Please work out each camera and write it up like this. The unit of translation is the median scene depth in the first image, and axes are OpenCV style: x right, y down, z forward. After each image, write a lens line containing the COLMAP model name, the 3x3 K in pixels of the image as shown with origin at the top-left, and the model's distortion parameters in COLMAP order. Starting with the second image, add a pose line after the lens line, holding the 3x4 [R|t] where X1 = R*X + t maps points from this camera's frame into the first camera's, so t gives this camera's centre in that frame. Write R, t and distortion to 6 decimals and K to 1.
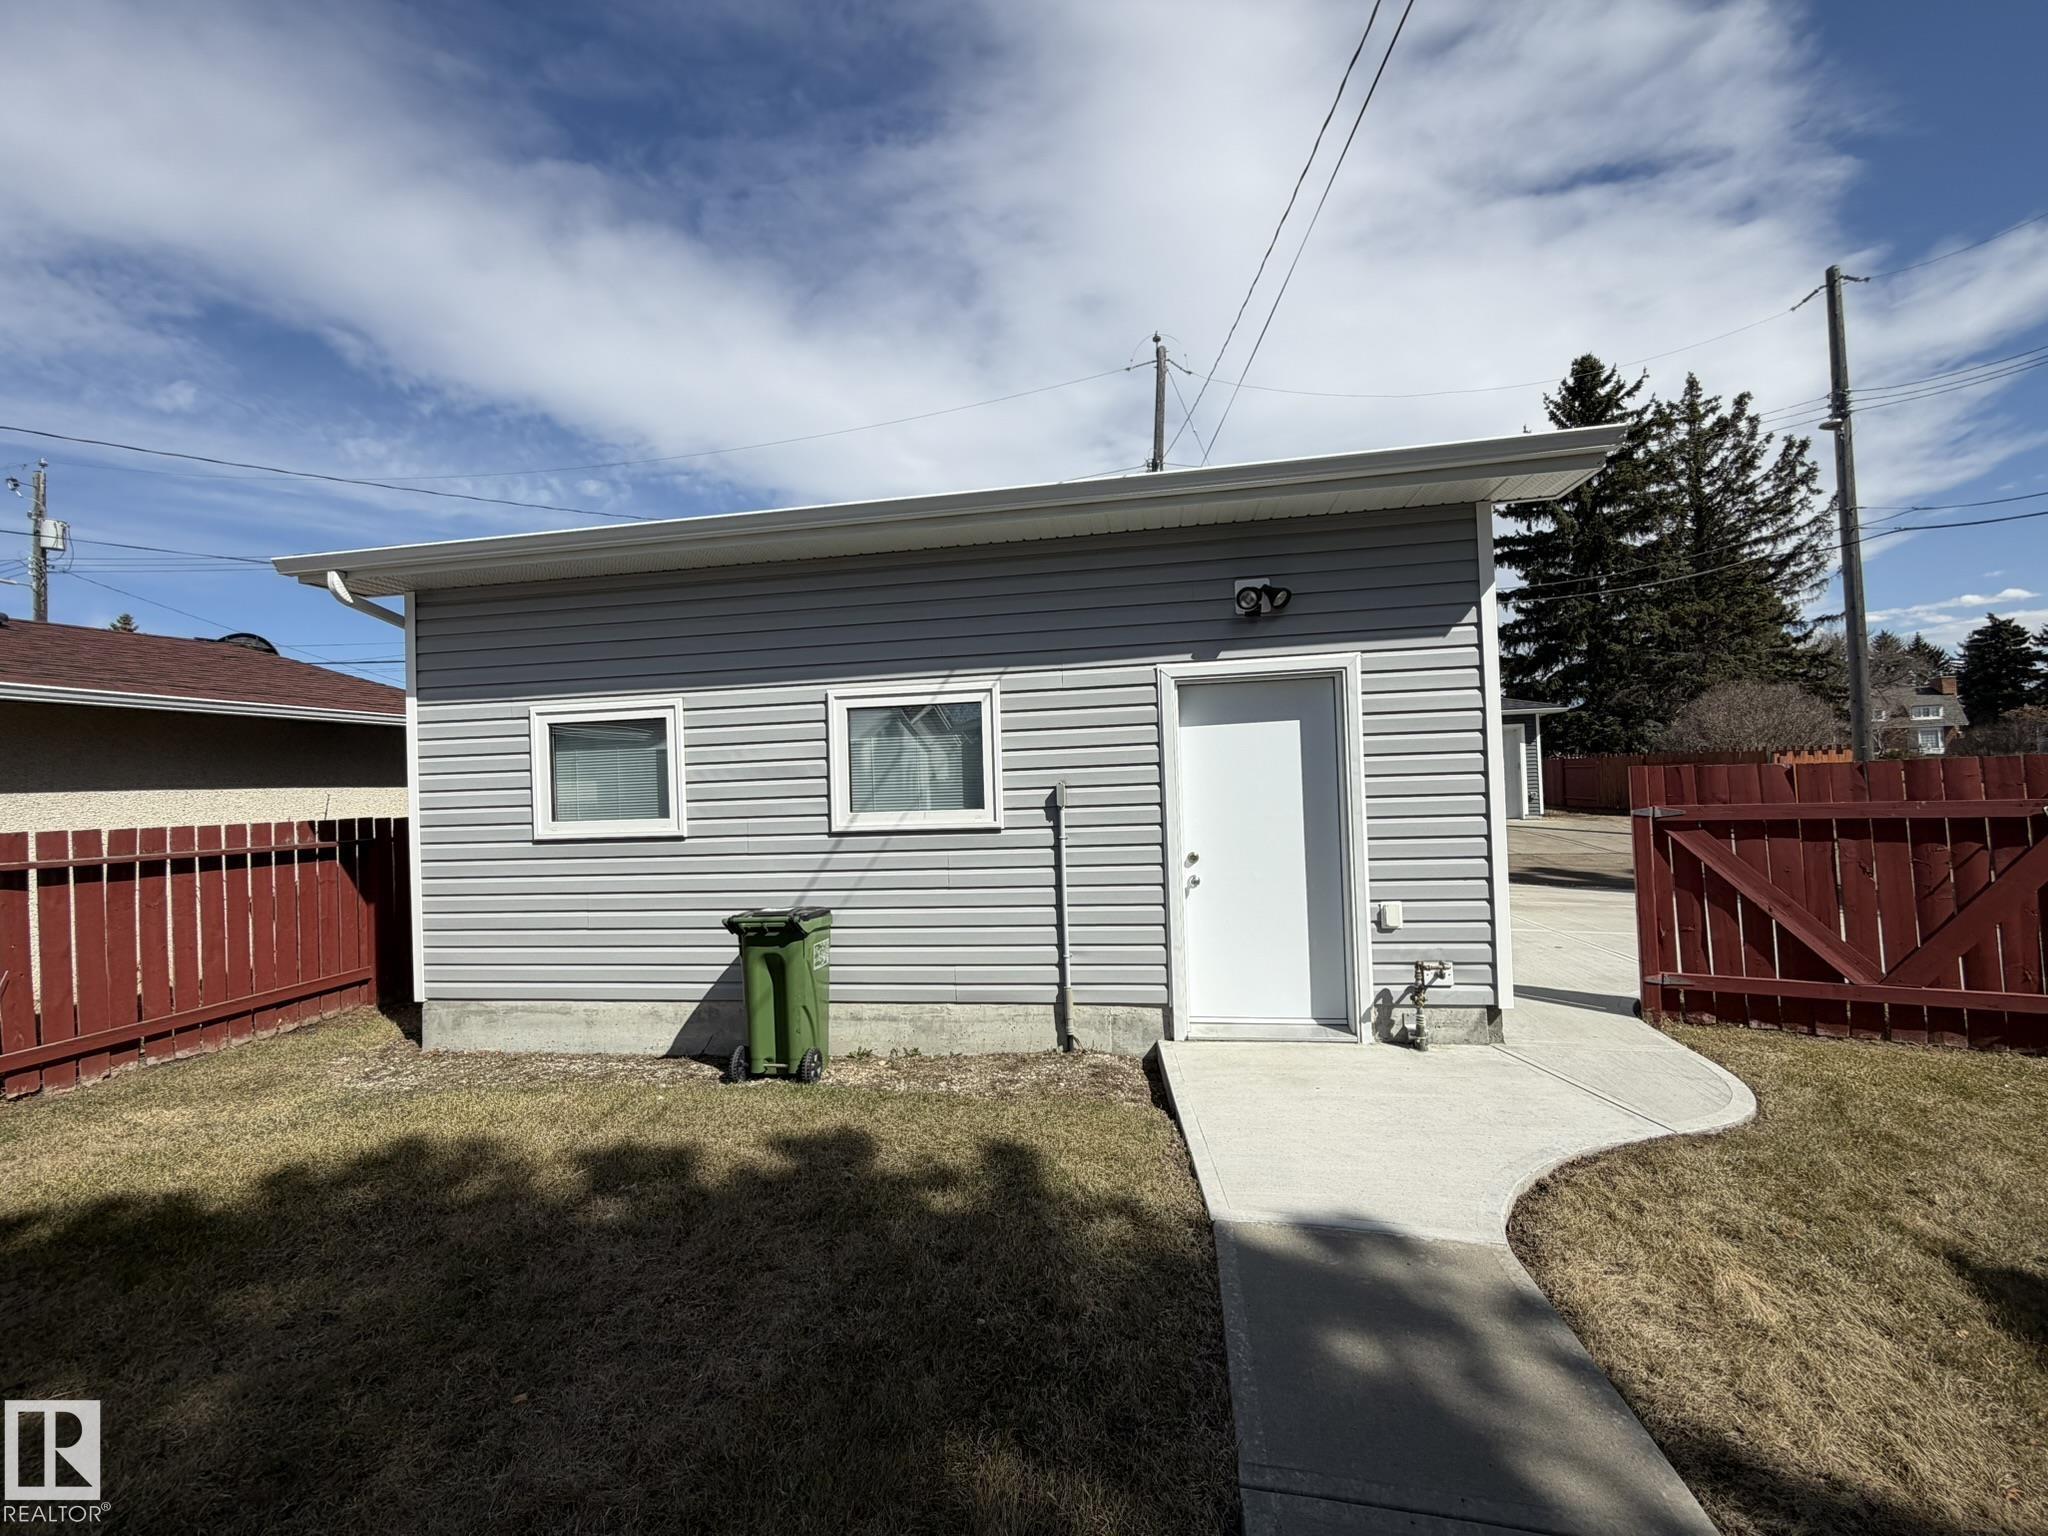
lens RADIAL K [[810.2, 0, 1024.0], [0, 810.2, 768.0], [0, 0, 1]] dist [0.000678, 0.000116]
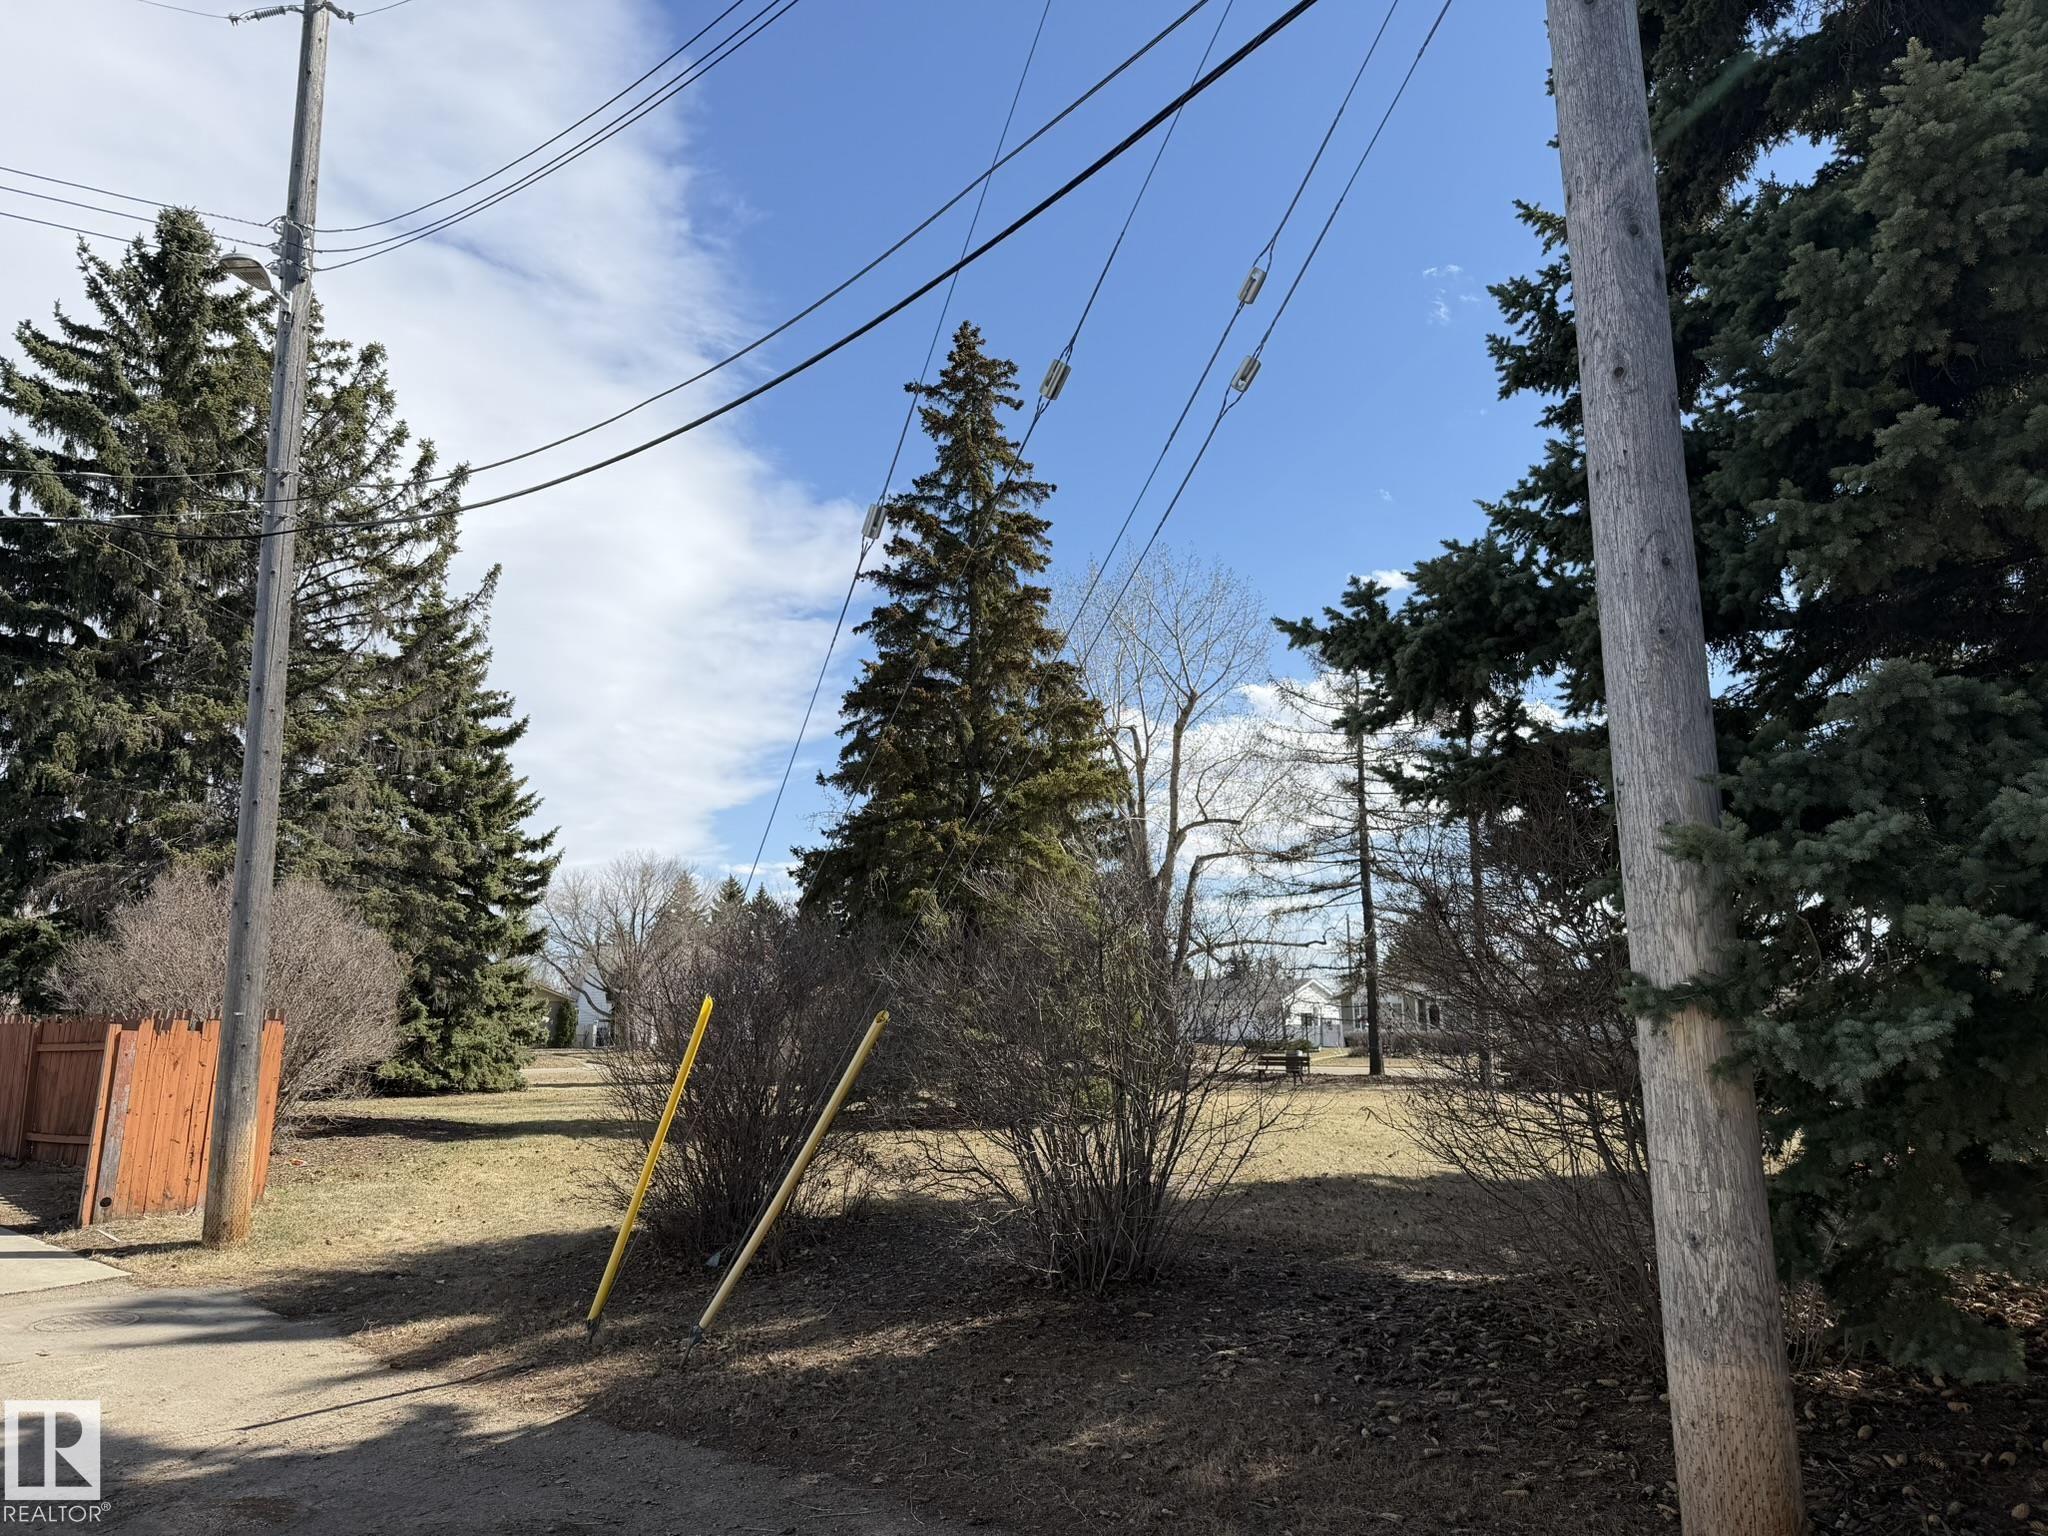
lens RADIAL K [[1398.9, 0, 1024.0], [0, 1398.9, 768.0], [0, 0, 1]] dist [0.112538, -0.092768]
pose [[0.542579, 0.186977, 0.818931, 2.067925], [-0.025040, 0.978079, -0.206723, -0.019953], [-0.839631, 0.091658, 0.535367, 0.822054]]
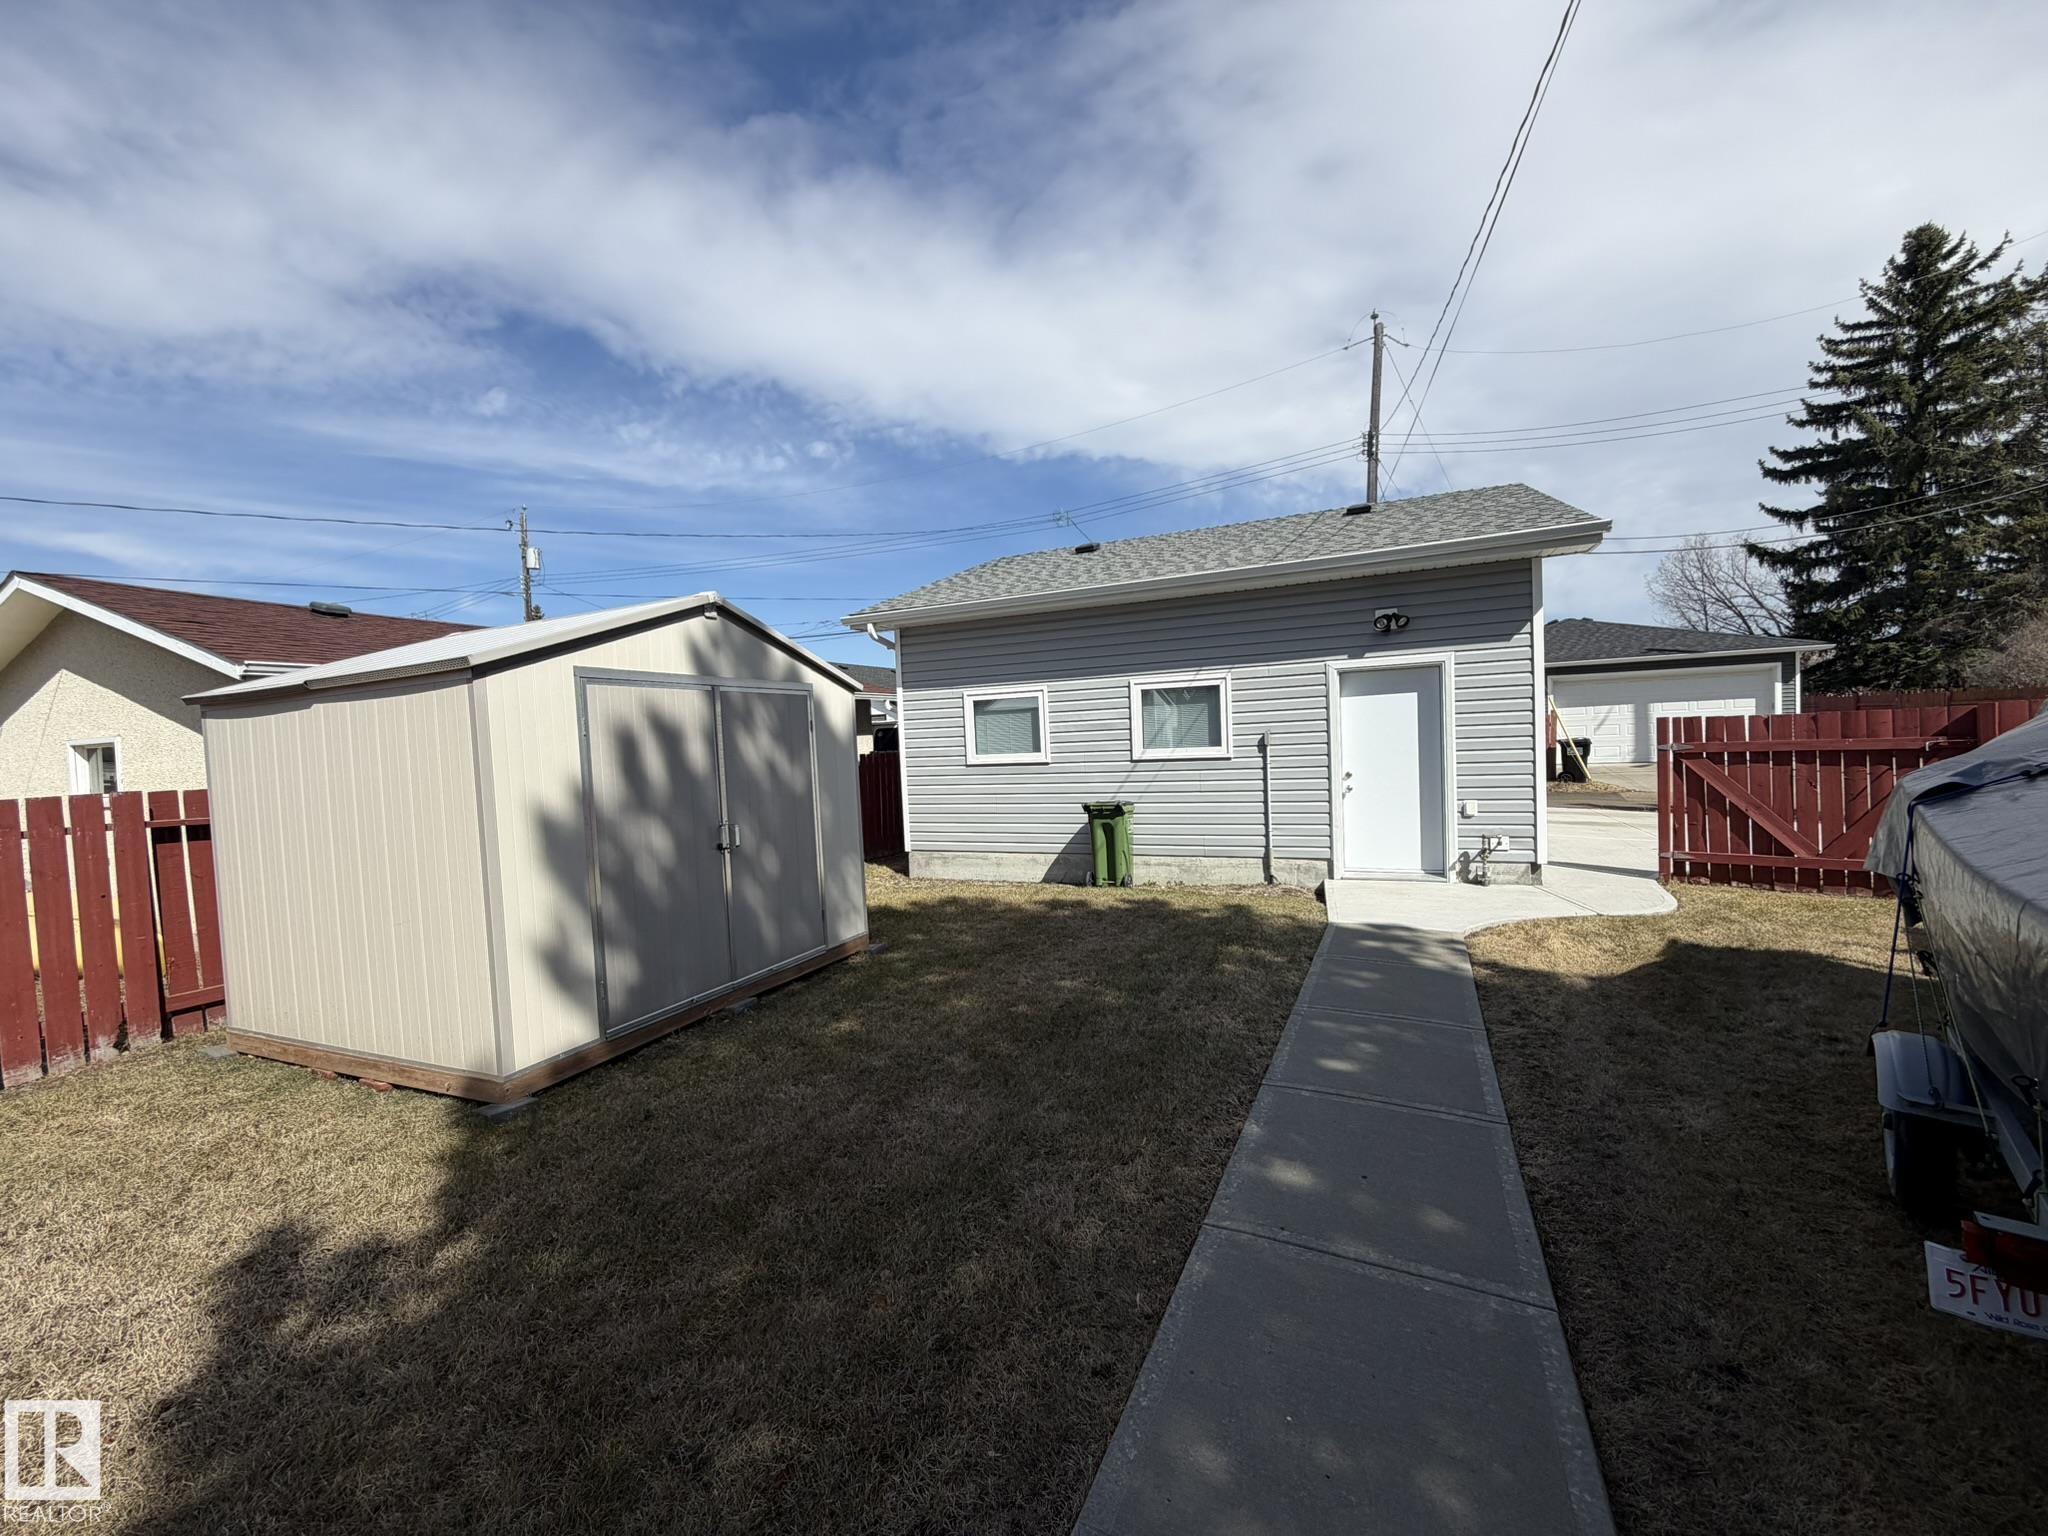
lens RADIAL K [[810.2, 0, 1024.0], [0, 810.2, 768.0], [0, 0, 1]] dist [0.000678, 0.000116]
pose [[0.964620, 0.003975, -0.263614, 0.001026], [0.013956, 0.997714, 0.066114, -0.025015], [0.263274, -0.067454, 0.962360, -0.807672]]
